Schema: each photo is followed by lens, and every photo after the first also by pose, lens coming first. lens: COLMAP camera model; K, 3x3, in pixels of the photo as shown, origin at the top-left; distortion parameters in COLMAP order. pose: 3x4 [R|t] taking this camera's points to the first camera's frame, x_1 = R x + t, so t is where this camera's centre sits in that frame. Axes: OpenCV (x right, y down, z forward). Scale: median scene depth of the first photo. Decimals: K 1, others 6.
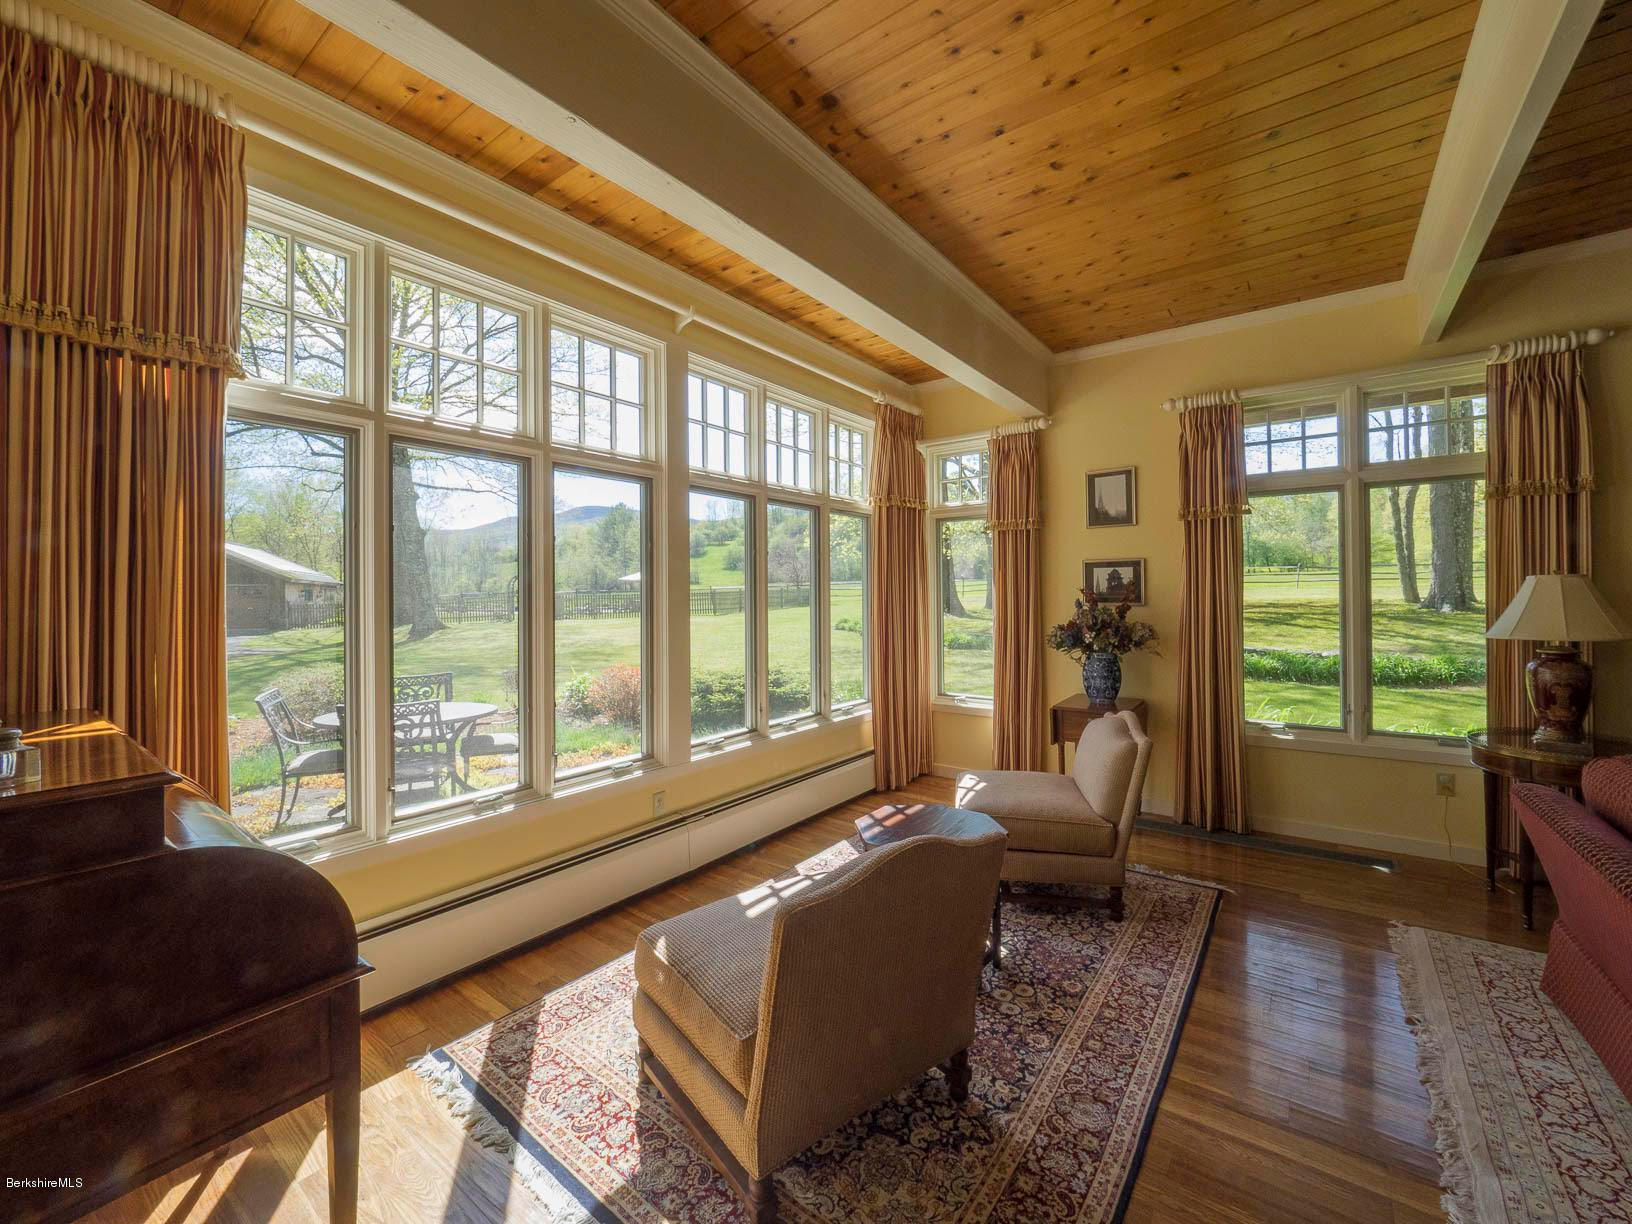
lens RADIAL K [[660.2, 0, 810.5], [0, 660.2, 598.5], [0, 0, 1]] dist [0.000376, -0.000065]
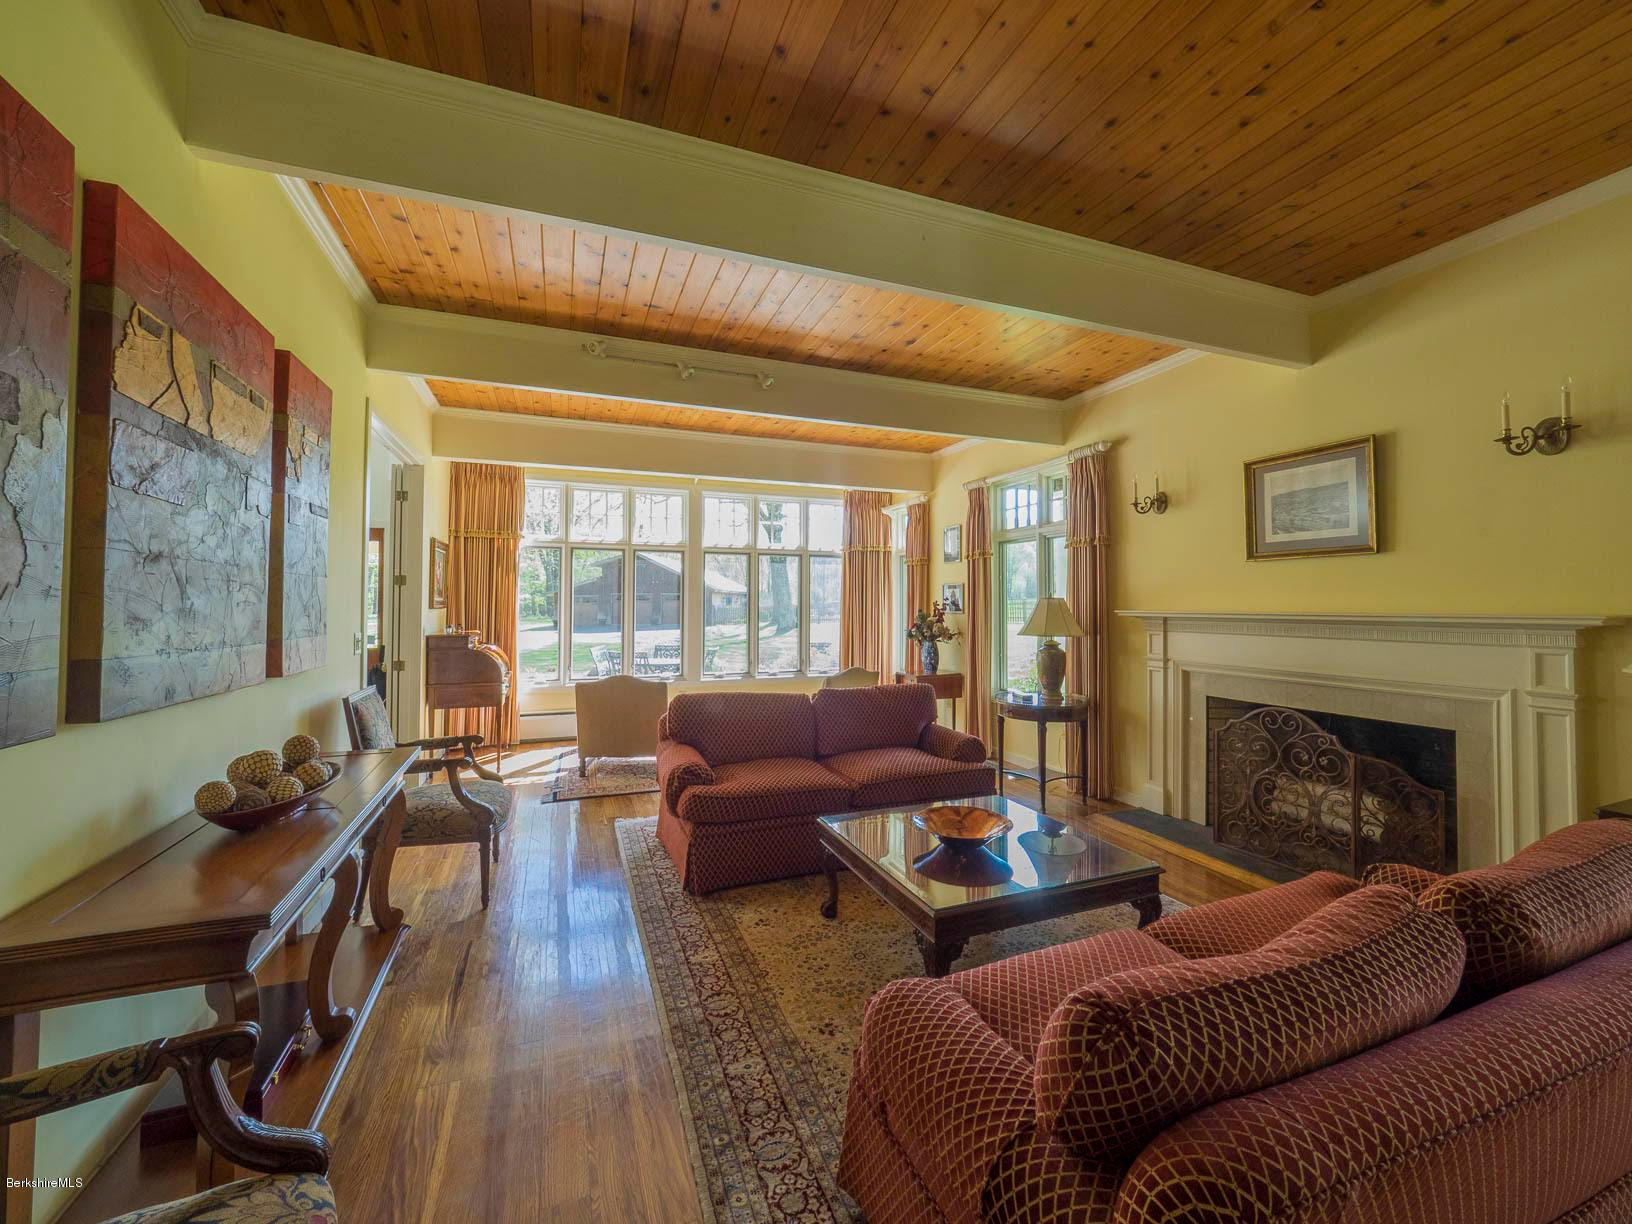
lens RADIAL K [[660.2, 0, 810.5], [0, 660.2, 598.5], [0, 0, 1]] dist [0.000376, -0.000065]
pose [[0.846523, 0.004140, -0.532336, 1.134803], [-0.010263, 0.999911, -0.008544, -0.010578], [0.532253, 0.012696, 0.846490, -0.555056]]
